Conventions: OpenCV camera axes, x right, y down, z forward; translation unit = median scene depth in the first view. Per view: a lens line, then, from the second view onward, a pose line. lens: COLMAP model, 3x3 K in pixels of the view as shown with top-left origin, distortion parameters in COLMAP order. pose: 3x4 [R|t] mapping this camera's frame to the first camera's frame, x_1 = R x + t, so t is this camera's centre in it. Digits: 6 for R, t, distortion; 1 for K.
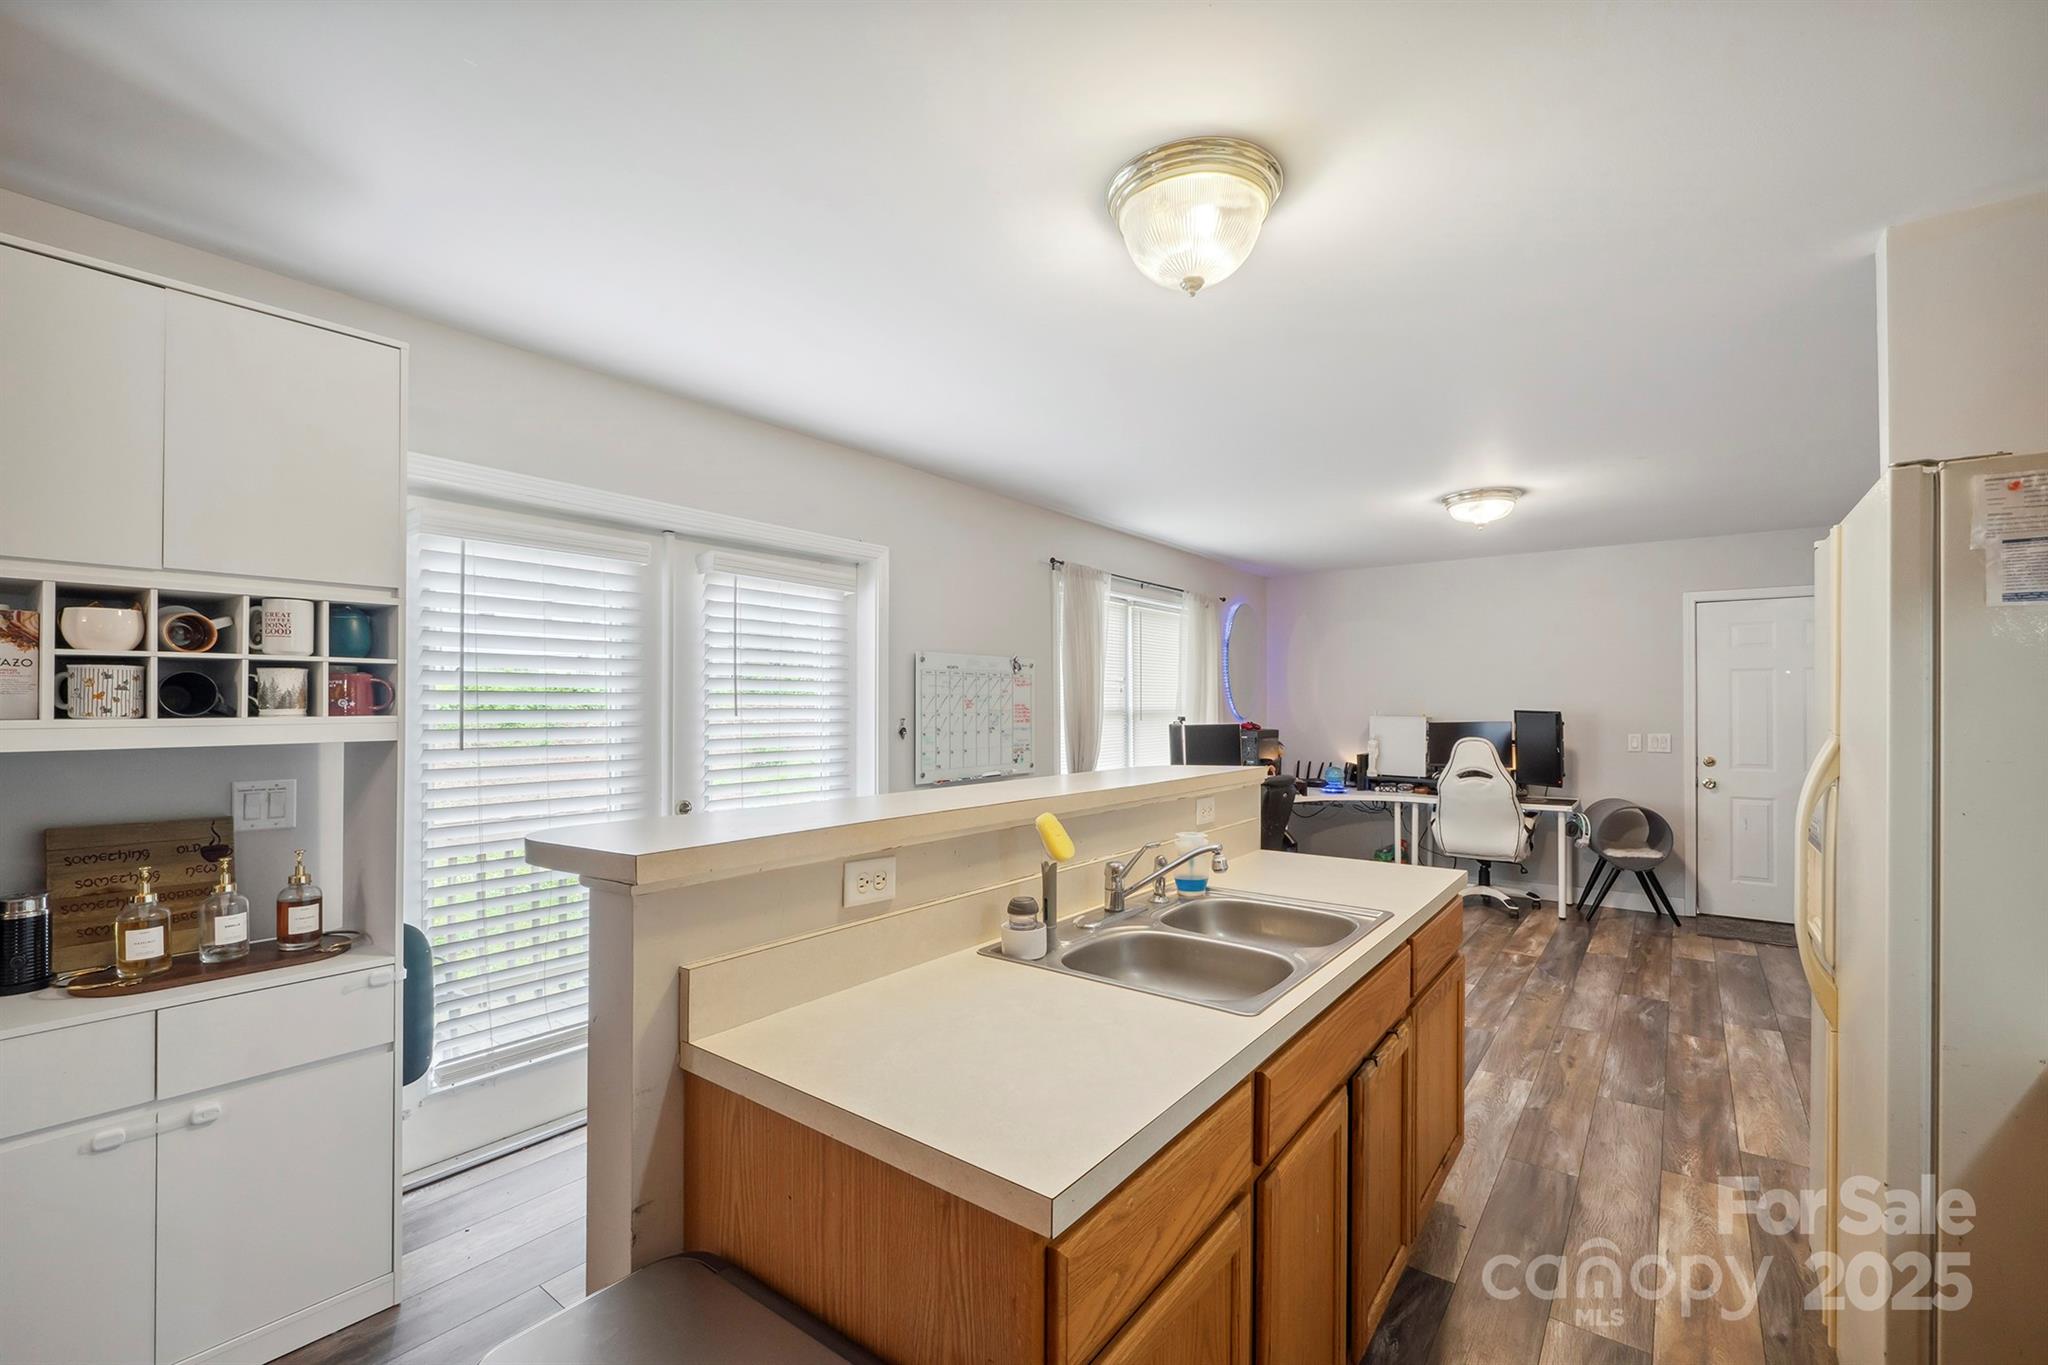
lens RADIAL K [[862.2, 0, 1053.3], [0, 862.2, 697.9], [0, 0, 1]] dist [-0.009878, 0.000110]
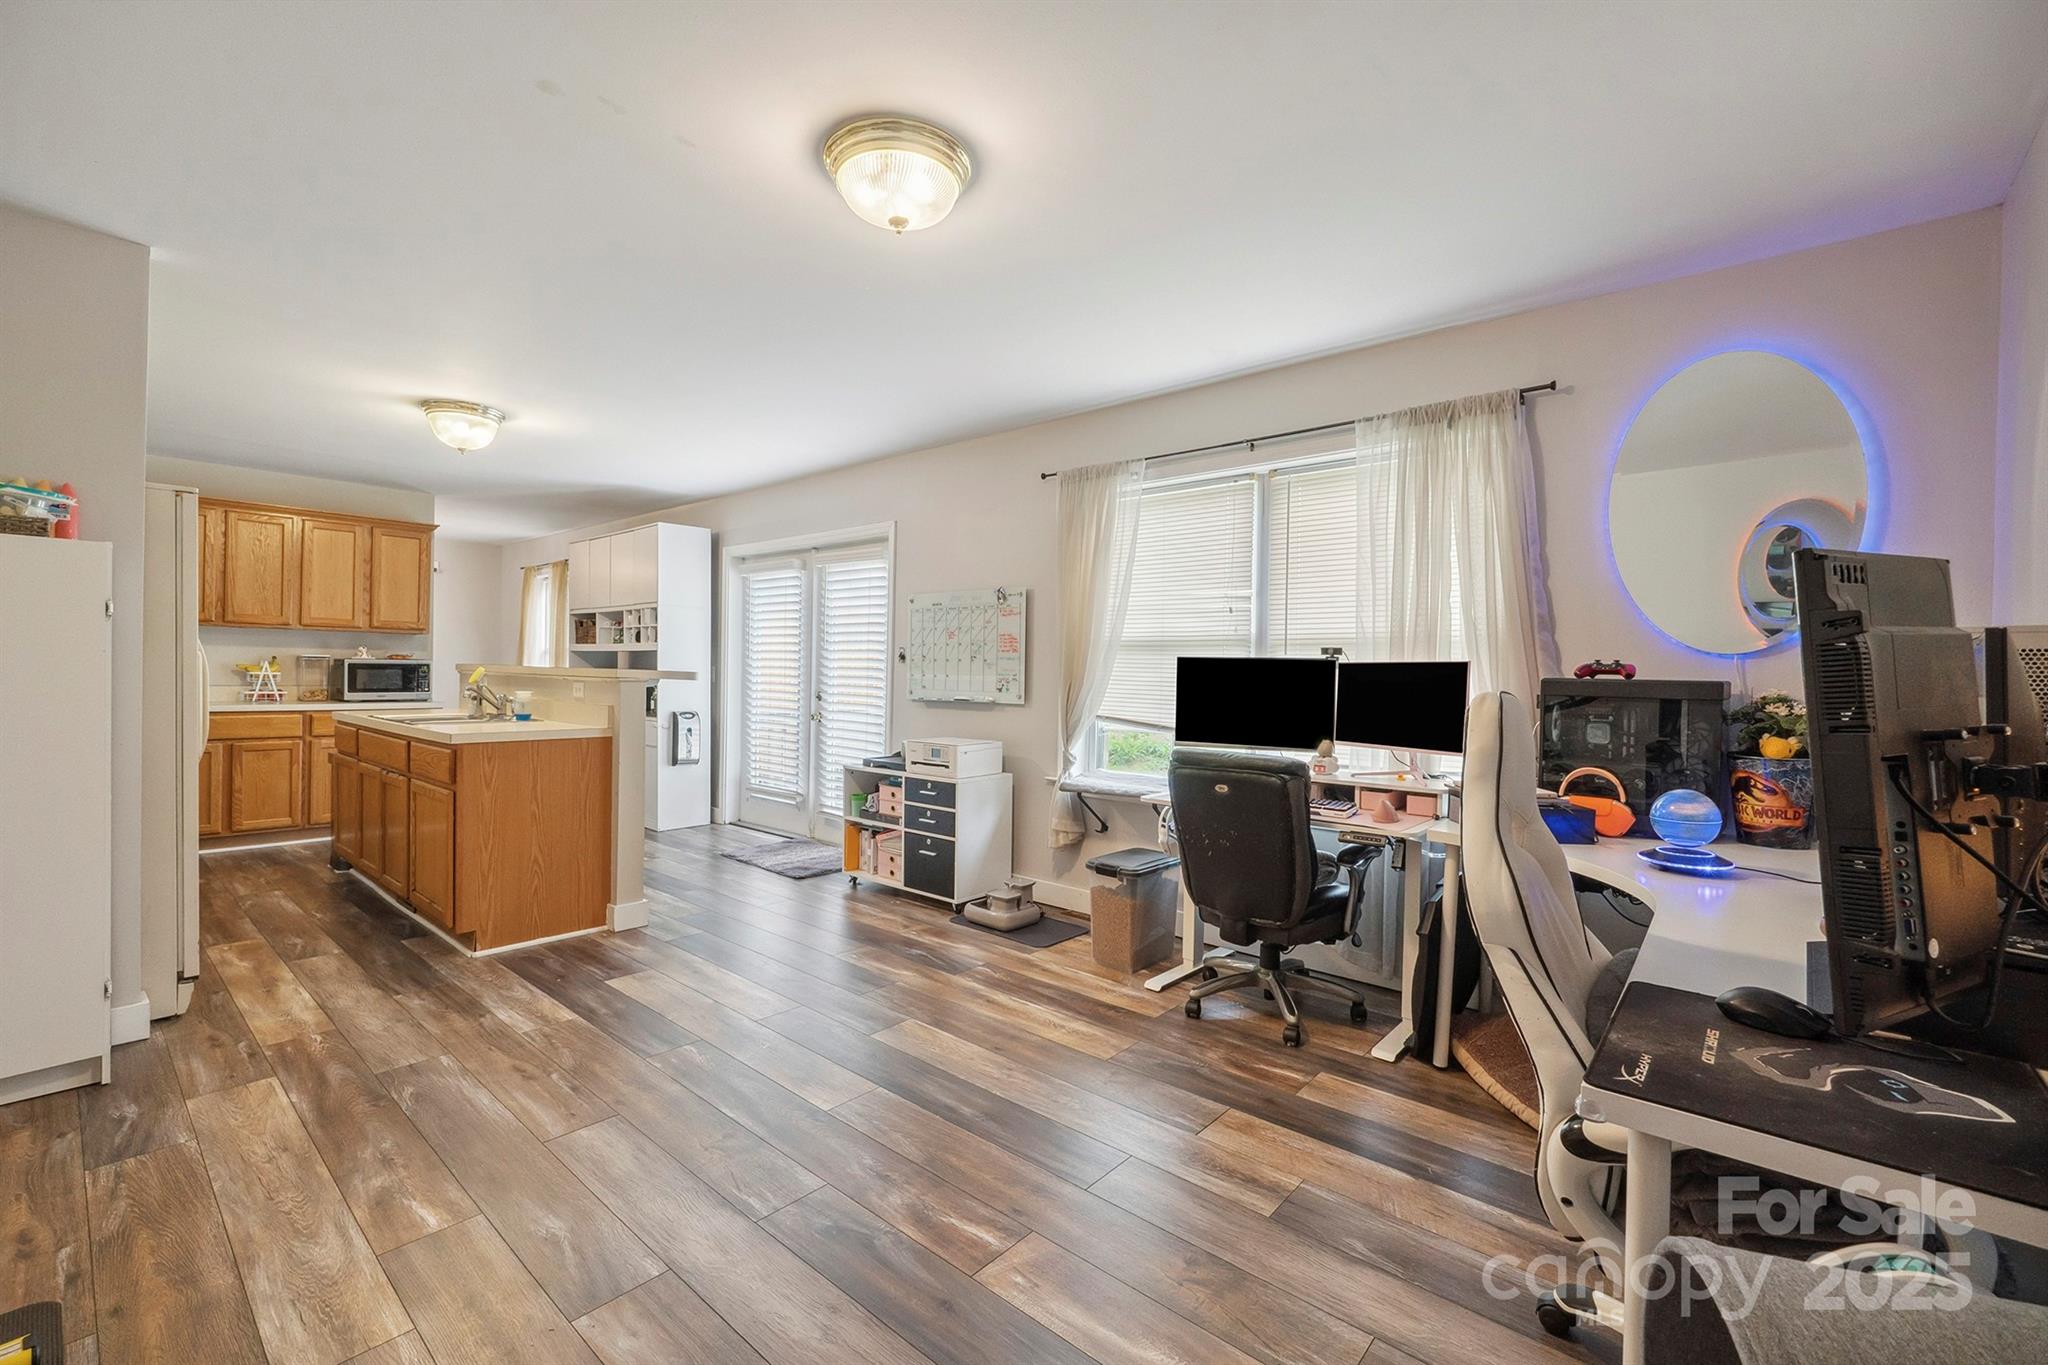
lens RADIAL K [[862.2, 0, 992.2], [0, 862.2, 676.6], [0, 0, 1]] dist [-0.009878, 0.000110]
pose [[-0.100124, 0.006794, -0.994952, 0.880749], [-0.005021, 0.999961, 0.007333, 0.045579], [0.994962, 0.005730, -0.100086, 0.997355]]
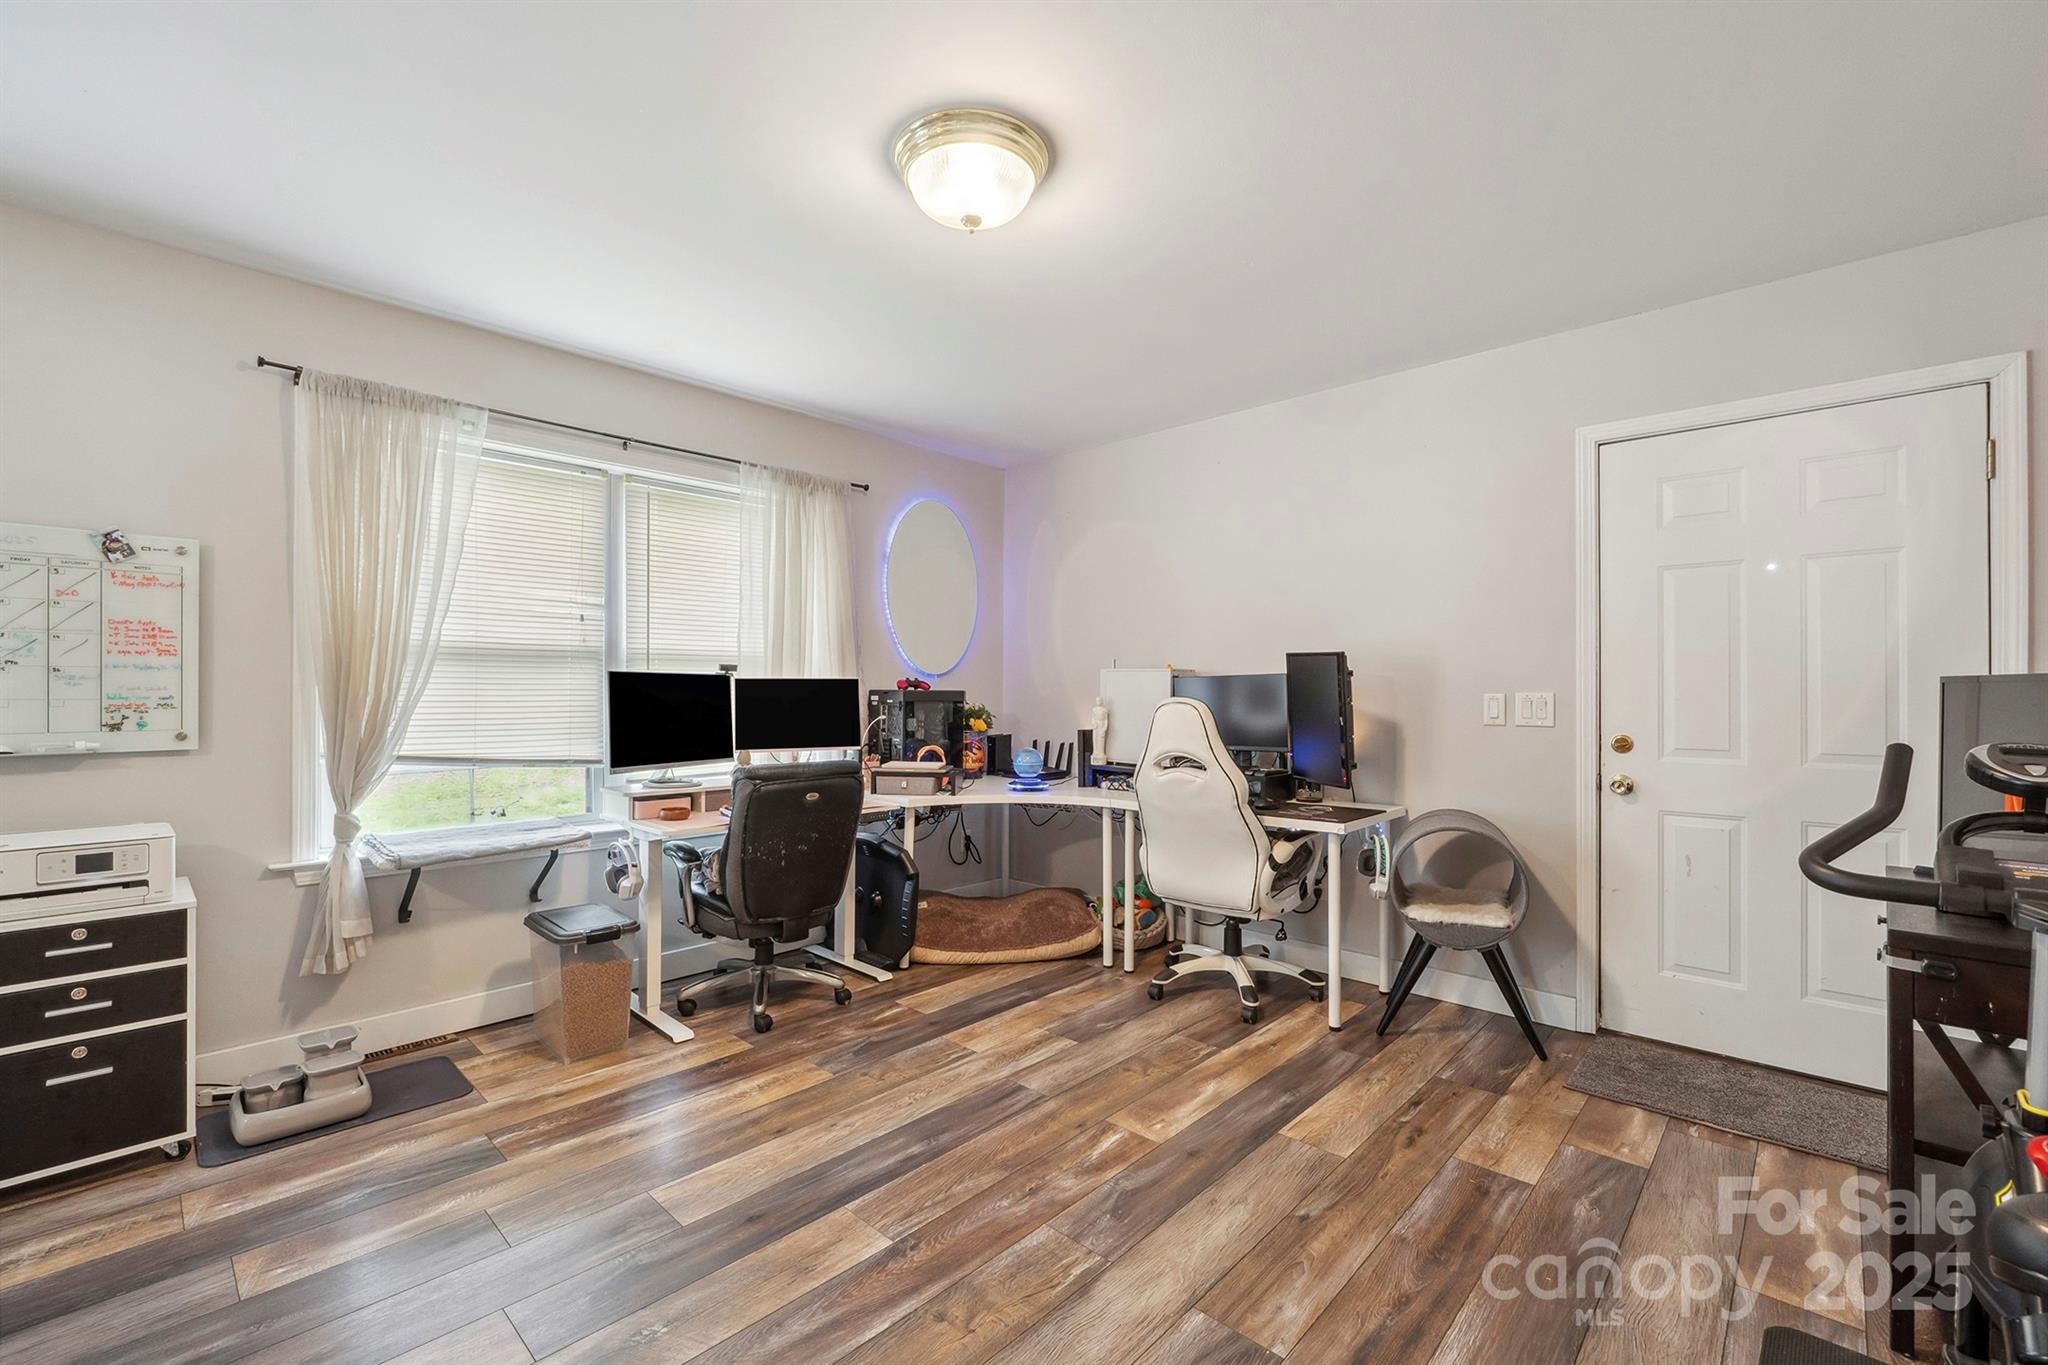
lens RADIAL K [[862.2, 0, 1052.2], [0, 862.2, 688.6], [0, 0, 1]] dist [-0.009878, 0.000110]
pose [[0.994804, 0.000732, -0.101807, 0.530615], [0.000039, 0.999971, 0.007576, 0.041428], [0.101809, -0.007541, 0.994775, 0.494911]]
